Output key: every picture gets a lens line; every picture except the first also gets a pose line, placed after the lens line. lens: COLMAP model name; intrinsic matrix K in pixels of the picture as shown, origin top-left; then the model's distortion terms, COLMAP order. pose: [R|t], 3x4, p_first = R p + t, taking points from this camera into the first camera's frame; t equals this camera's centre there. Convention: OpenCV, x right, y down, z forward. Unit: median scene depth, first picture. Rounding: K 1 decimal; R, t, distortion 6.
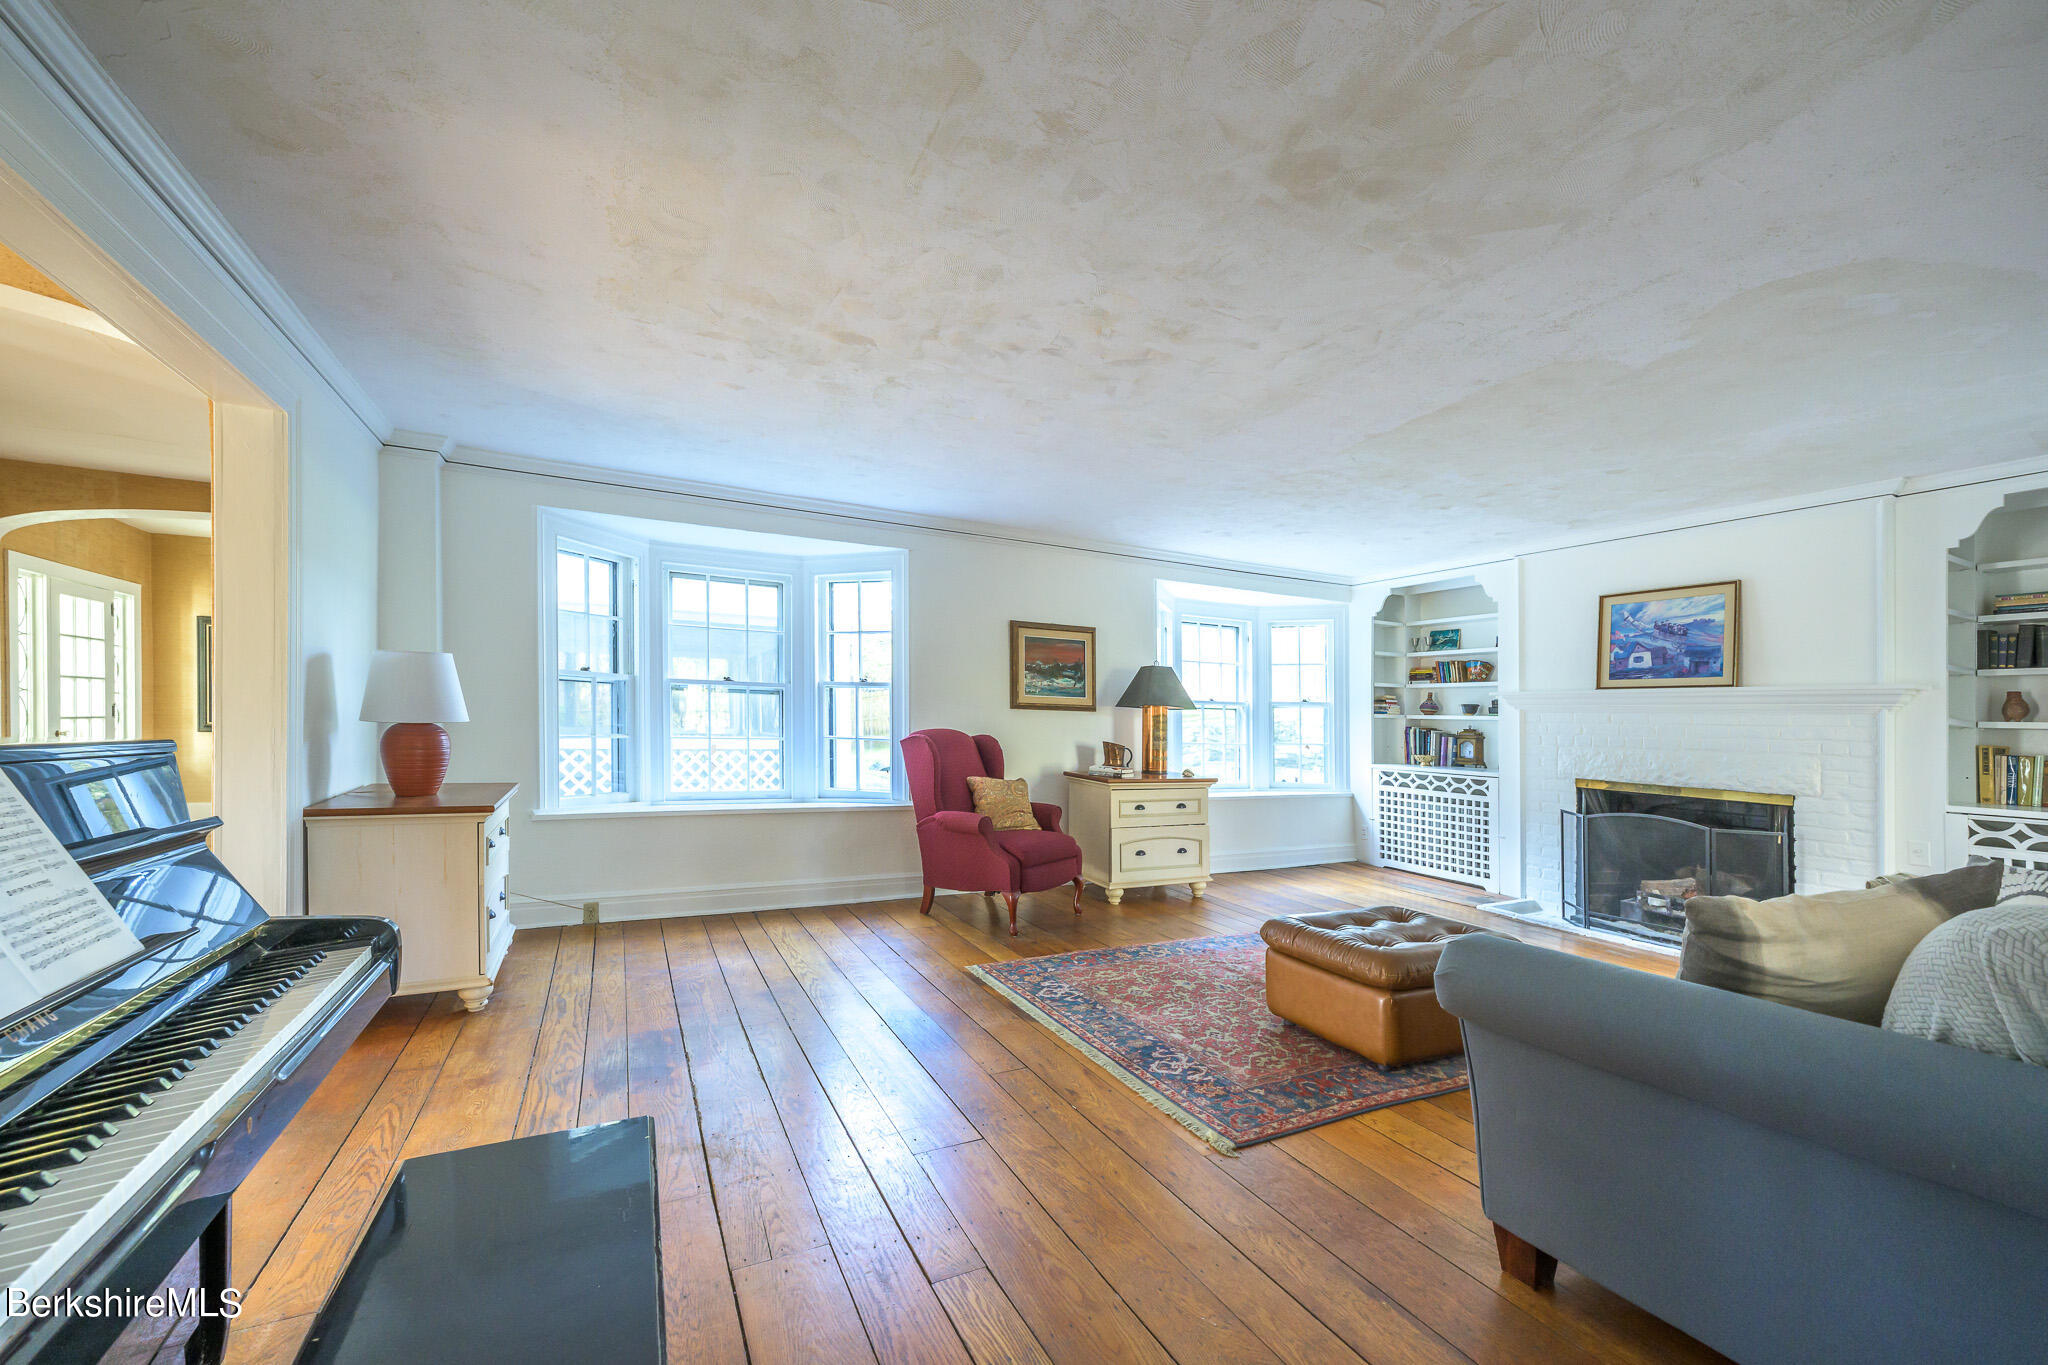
lens RADIAL K [[809.0, 0, 1020.6], [0, 809.0, 686.7], [0, 0, 1]] dist [-0.001275, 0.000200]
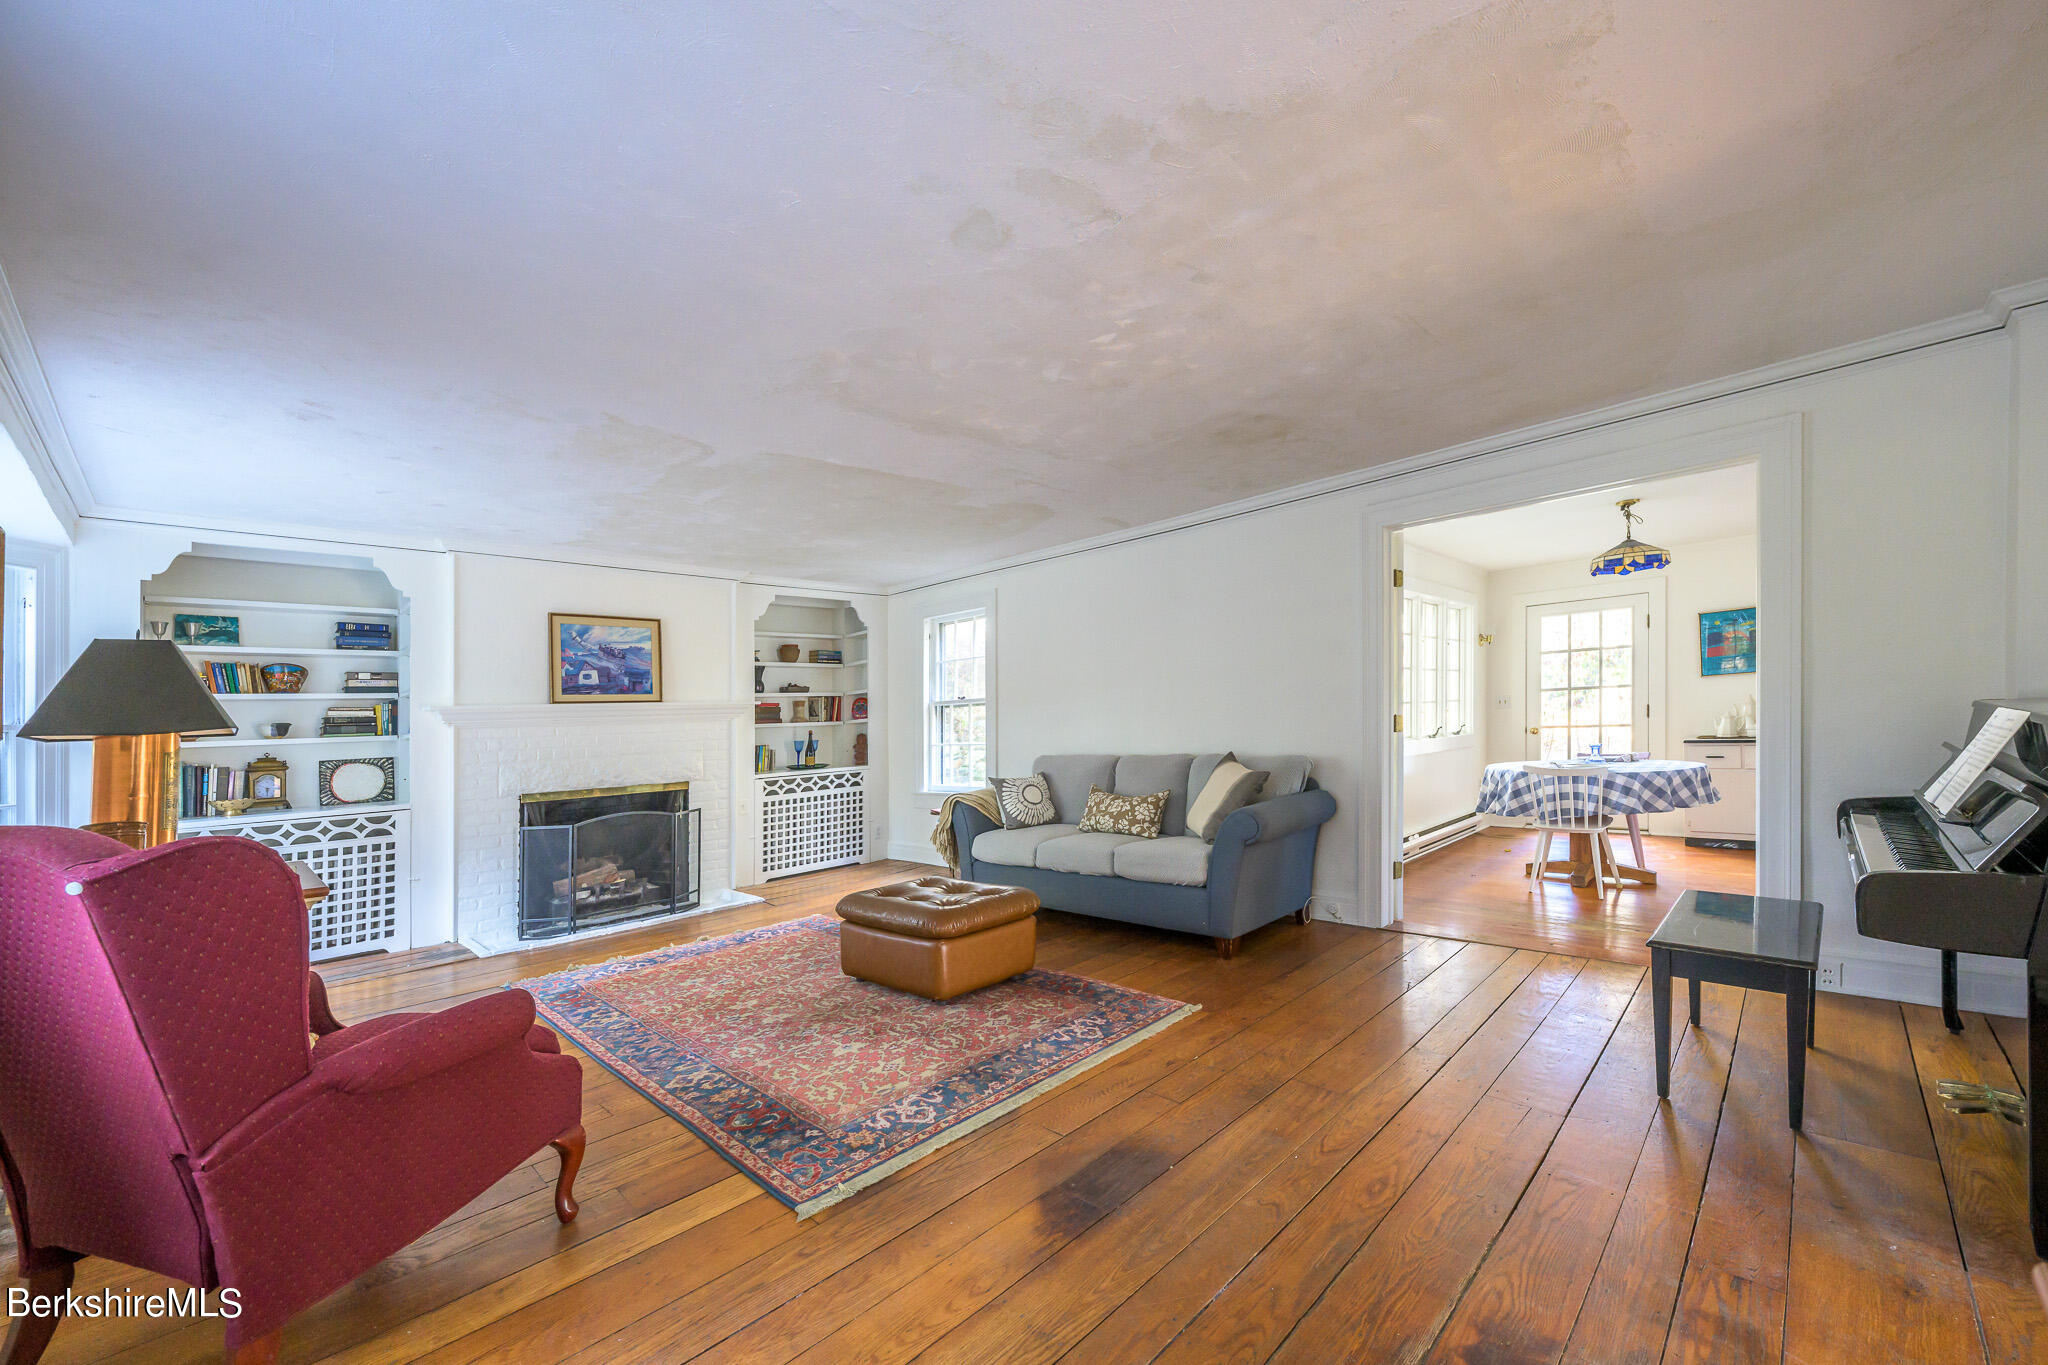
lens RADIAL K [[809.0, 0, 1020.1], [0, 809.0, 700.5], [0, 0, 1]] dist [-0.001275, 0.000200]
pose [[-0.319211, 0.013835, 0.947583, -0.477778], [-0.001934, 0.999882, -0.015250, 0.014672], [-0.947682, -0.006701, -0.319146, 0.807195]]
